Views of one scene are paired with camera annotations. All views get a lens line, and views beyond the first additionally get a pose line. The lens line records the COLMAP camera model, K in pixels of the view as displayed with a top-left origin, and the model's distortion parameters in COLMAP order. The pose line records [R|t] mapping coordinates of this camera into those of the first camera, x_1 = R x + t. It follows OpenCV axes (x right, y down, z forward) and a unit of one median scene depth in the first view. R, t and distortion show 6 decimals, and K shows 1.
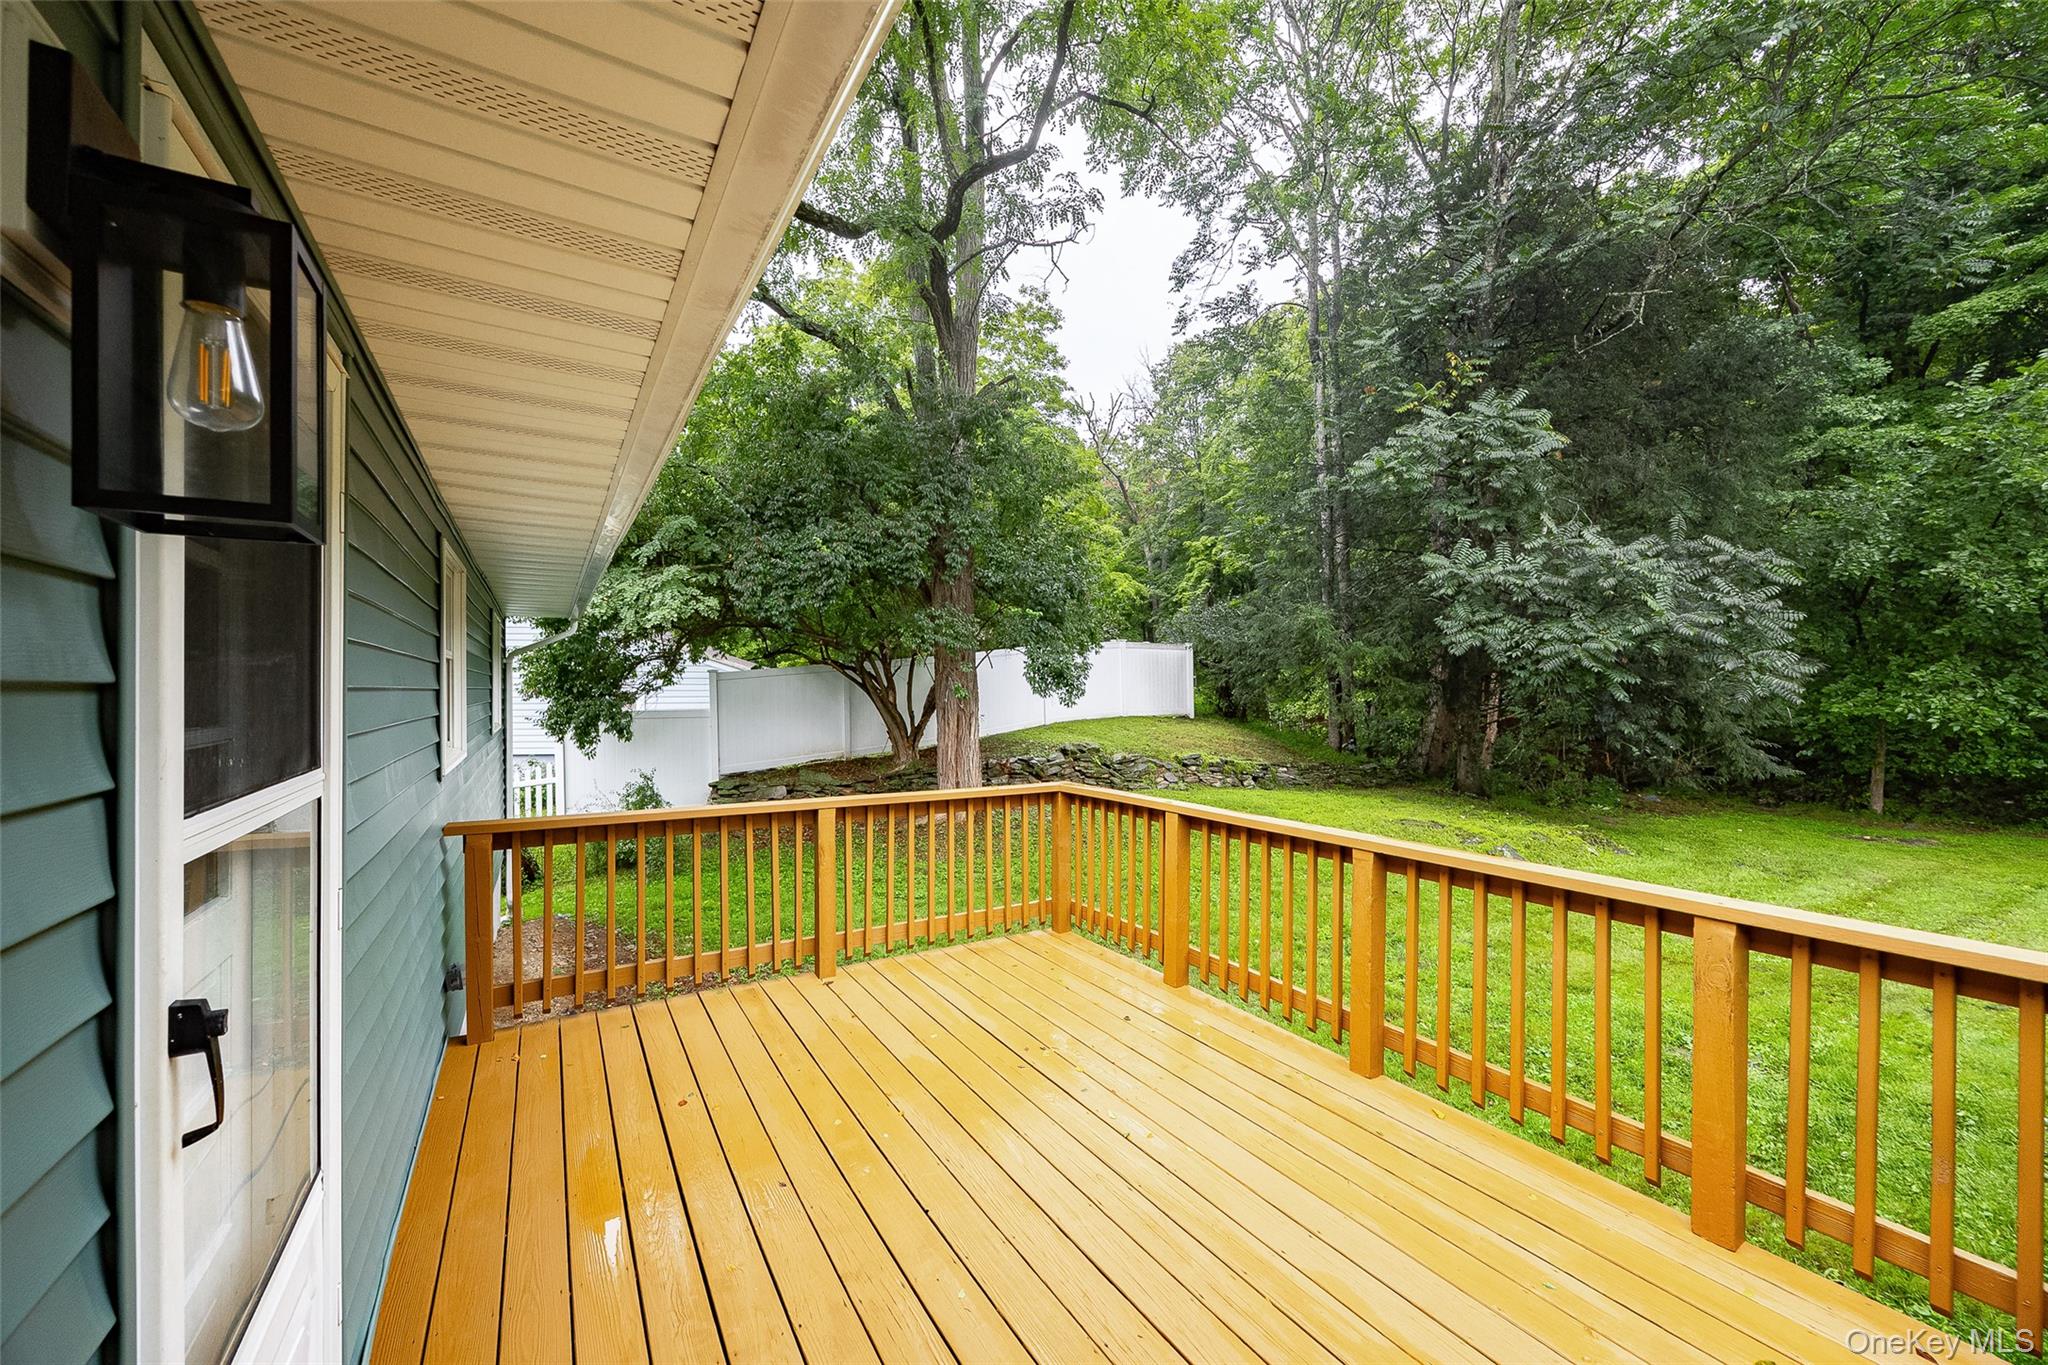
lens RADIAL K [[773.2, 0, 1012.8], [0, 773.2, 688.6], [0, 0, 1]] dist [0.000513, -0.002579]
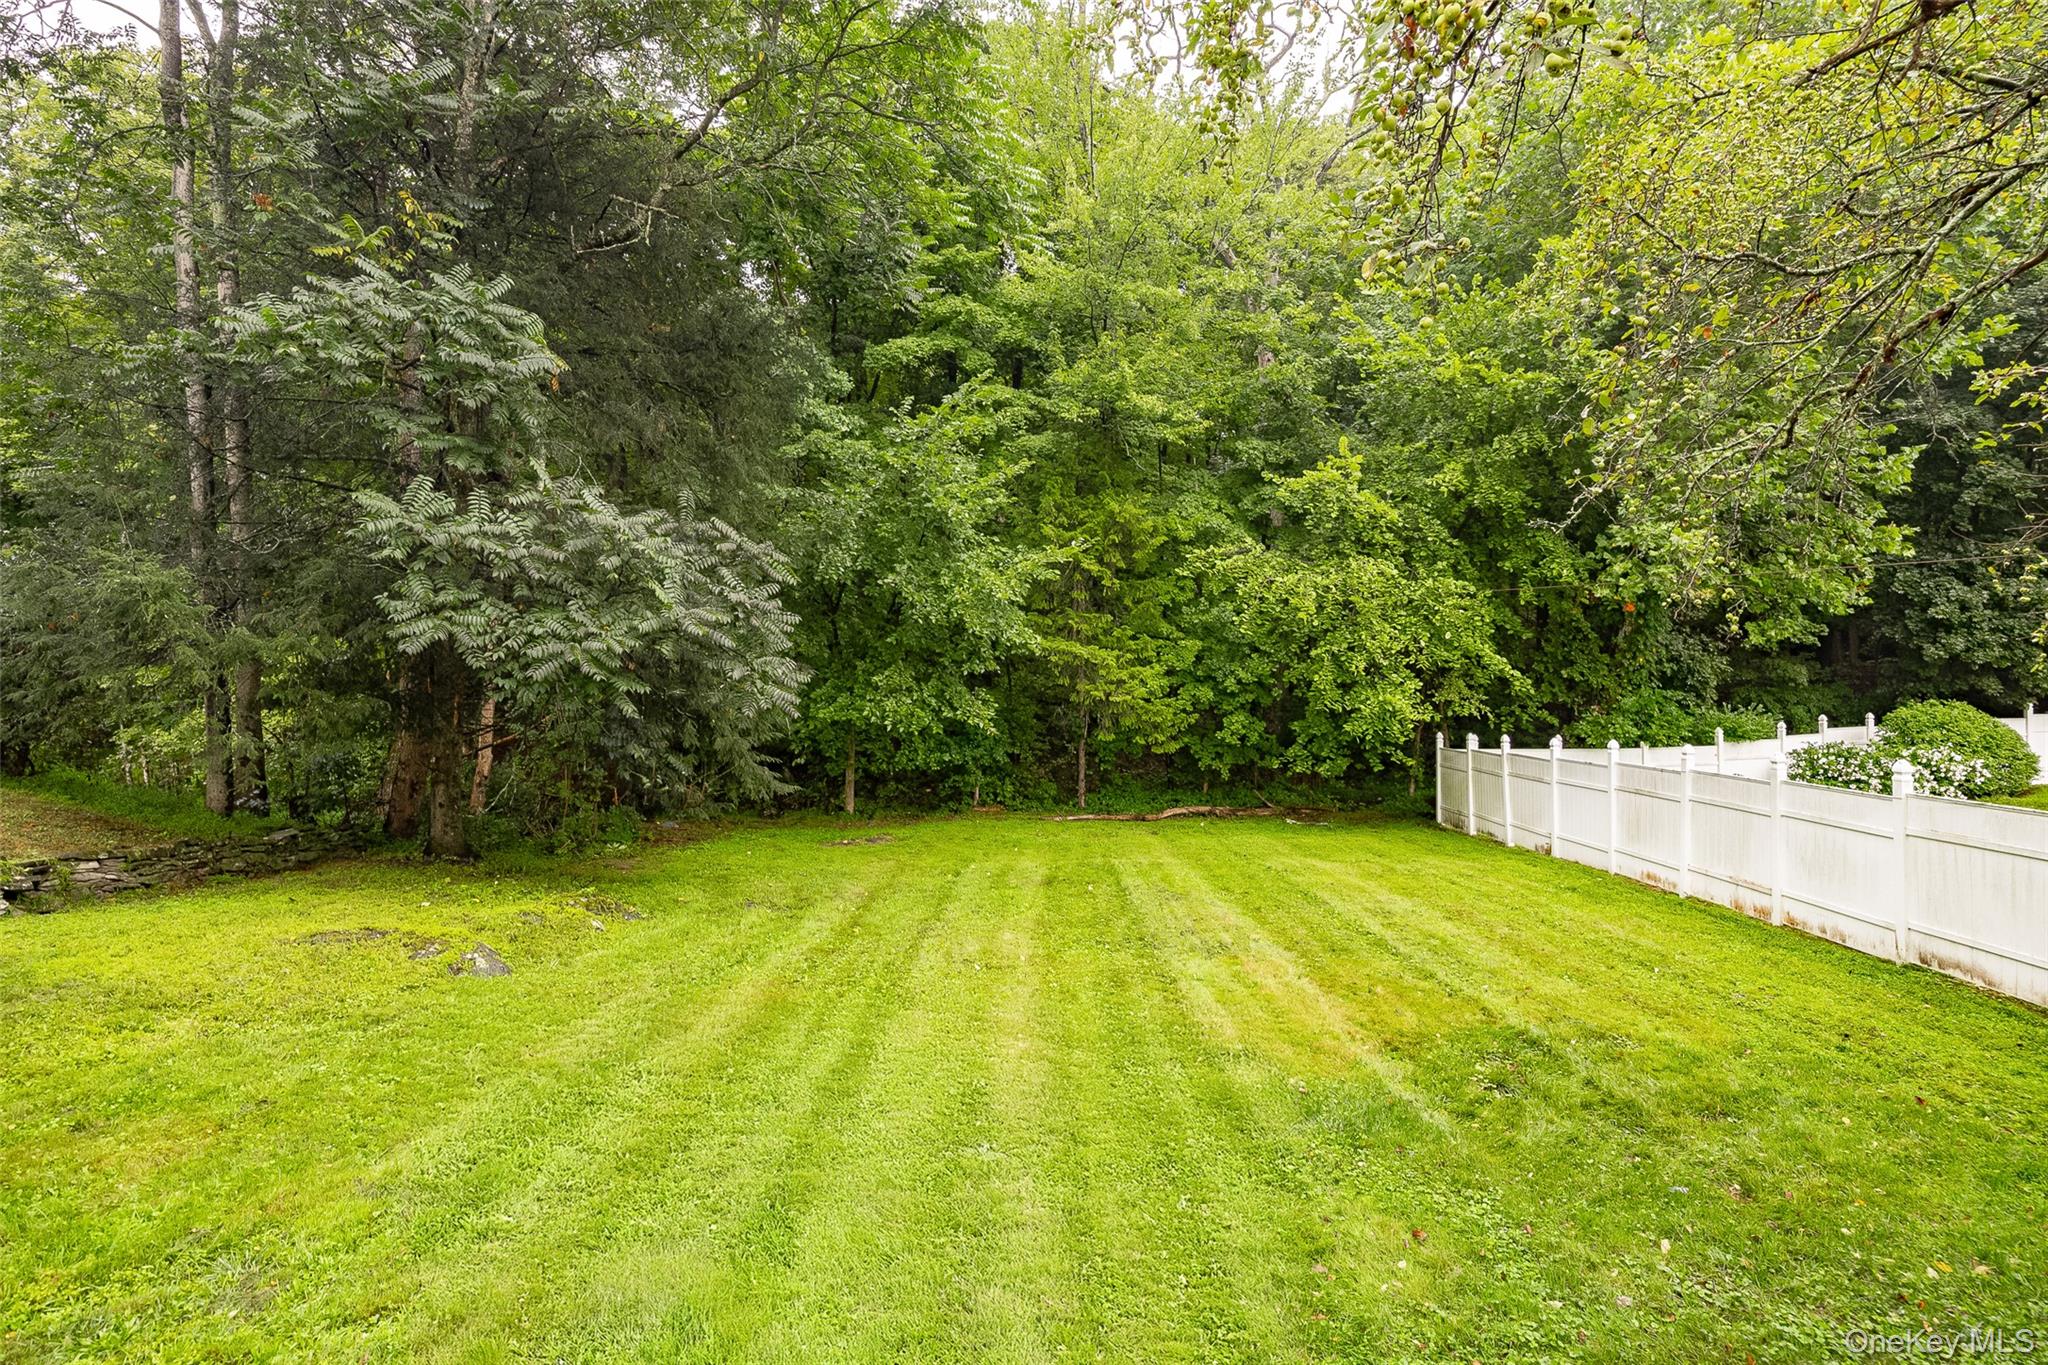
lens RADIAL K [[1046.0, 0, 1024.0], [0, 1046.0, 682.5], [0, 0, 1]] dist [-0.000758, -0.000327]
pose [[0.528069, -0.005802, 0.849182, 0.101376], [0.015101, 0.999883, -0.002559, -0.010002], [-0.849067, 0.014175, 0.528094, 0.106778]]
